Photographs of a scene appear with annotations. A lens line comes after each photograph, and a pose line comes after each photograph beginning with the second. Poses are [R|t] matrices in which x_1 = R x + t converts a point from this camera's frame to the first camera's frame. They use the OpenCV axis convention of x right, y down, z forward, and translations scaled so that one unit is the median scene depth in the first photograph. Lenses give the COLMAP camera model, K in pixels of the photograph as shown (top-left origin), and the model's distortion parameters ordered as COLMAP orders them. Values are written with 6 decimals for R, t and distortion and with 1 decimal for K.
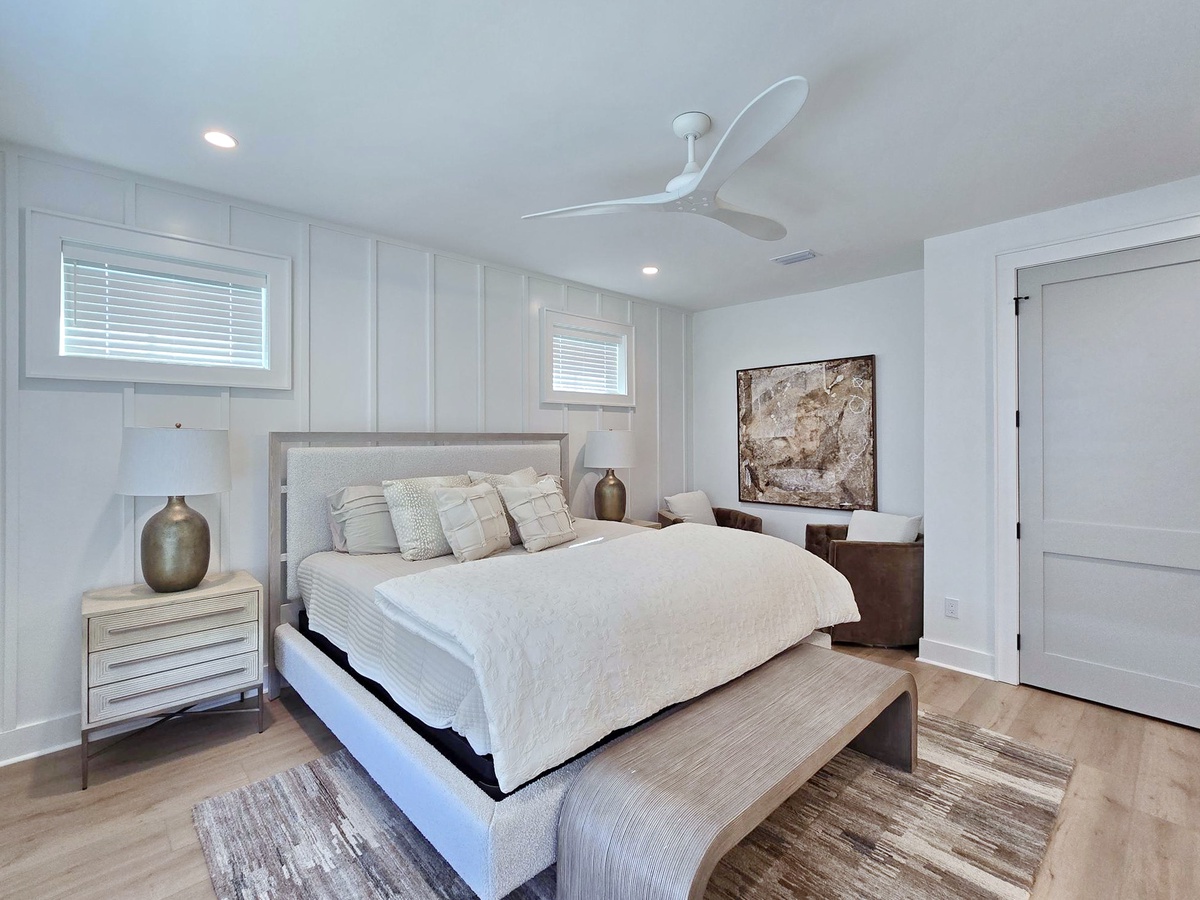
lens RADIAL K [[537.9, 0, 595.9], [0, 537.9, 439.6], [0, 0, 1]] dist [-0.023199, -0.000258]
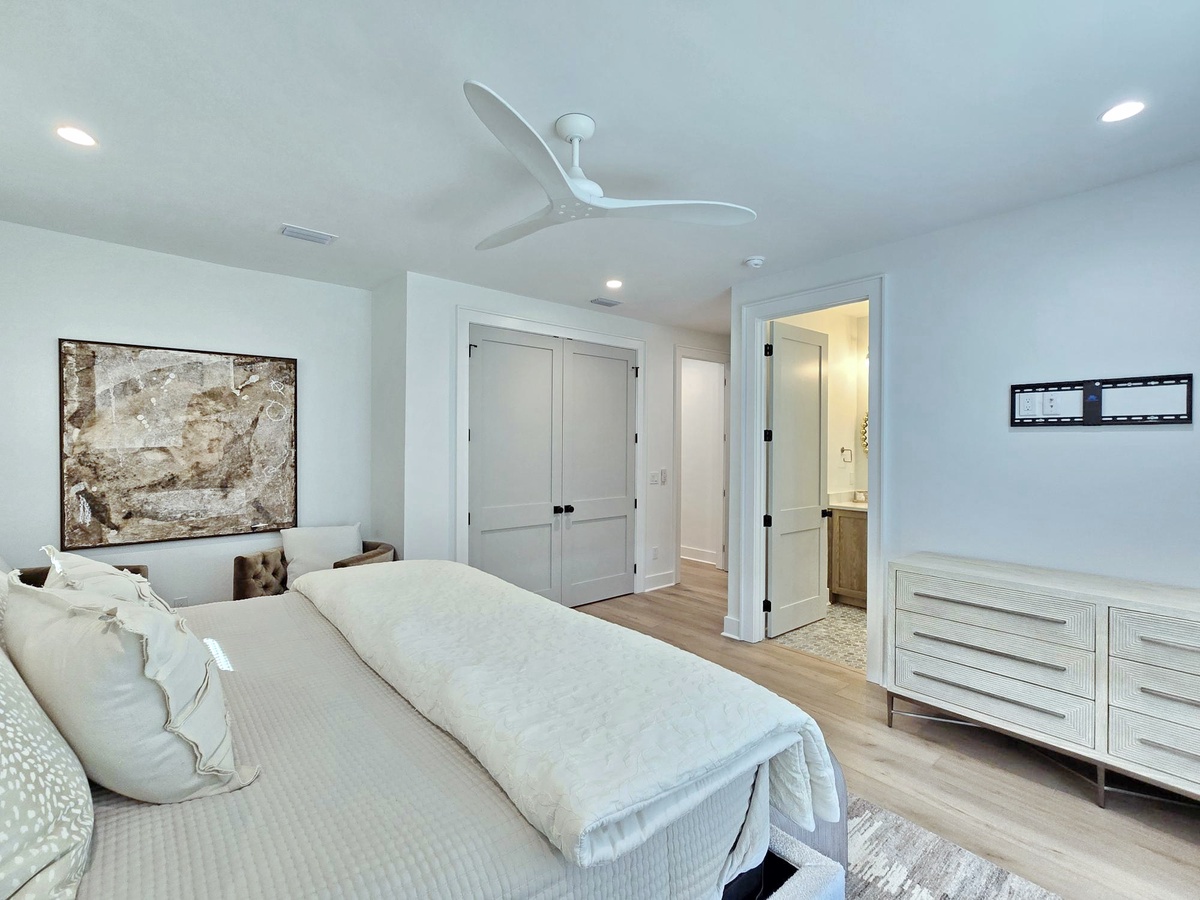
lens RADIAL K [[537.9, 0, 597.4], [0, 537.9, 450.9], [0, 0, 1]] dist [-0.023199, -0.000258]
pose [[0.034848, -0.004675, 0.999382, -0.352062], [0.000971, 0.999989, 0.004644, -0.002808], [-0.999392, 0.000808, 0.034852, 0.402001]]
